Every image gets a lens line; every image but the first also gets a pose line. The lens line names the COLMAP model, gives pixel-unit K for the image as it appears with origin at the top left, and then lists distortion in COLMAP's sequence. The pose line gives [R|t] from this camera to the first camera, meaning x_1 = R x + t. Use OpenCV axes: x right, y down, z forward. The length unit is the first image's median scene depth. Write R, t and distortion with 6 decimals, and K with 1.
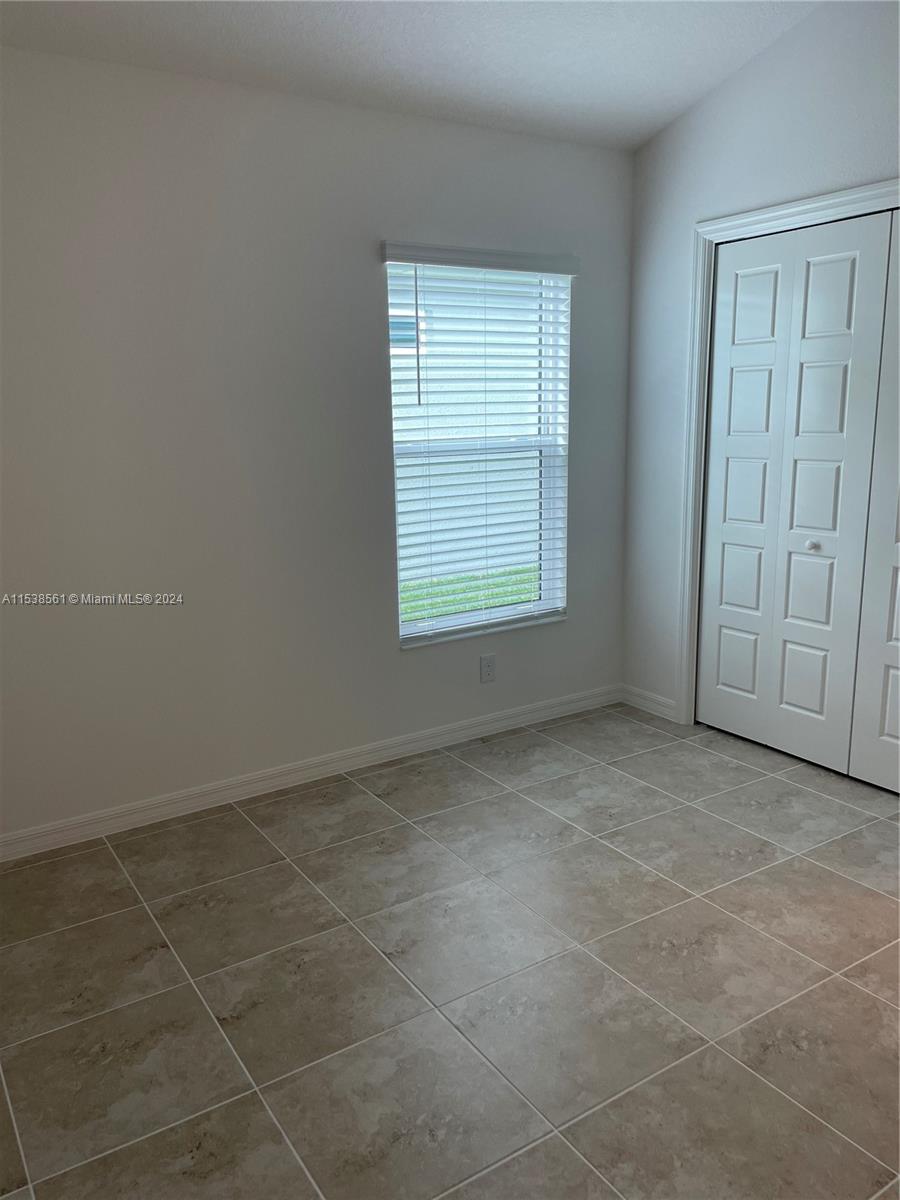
lens RADIAL K [[907.6, 0, 455.5], [0, 907.6, 598.7], [0, 0, 1]] dist [0.072499, -0.090294]
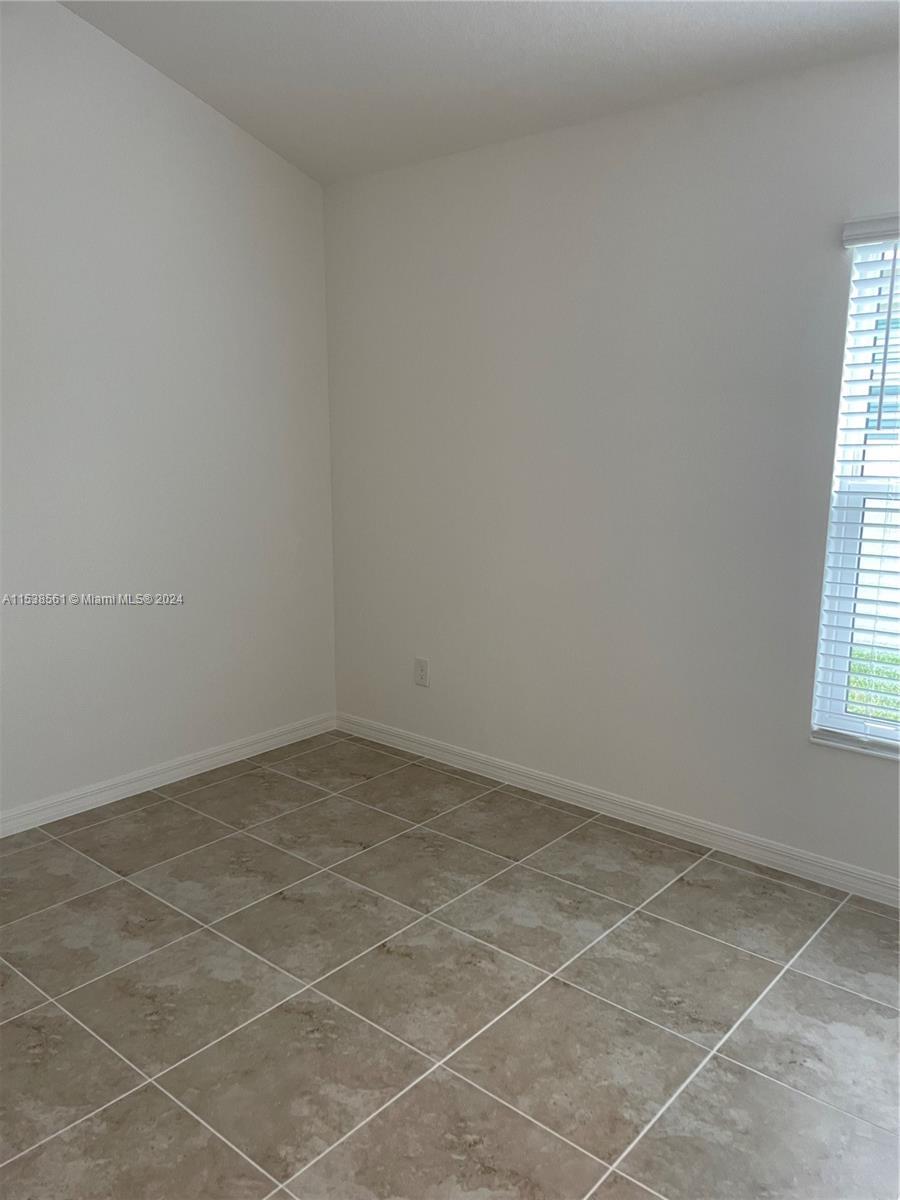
lens RADIAL K [[907.6, 0, 452.6], [0, 907.6, 596.6], [0, 0, 1]] dist [0.072499, -0.090294]
pose [[0.292084, 0.197572, -0.935763, 0.687010], [-0.214488, 0.967039, 0.137226, -0.129883], [0.932031, 0.160628, 0.324833, 0.534186]]
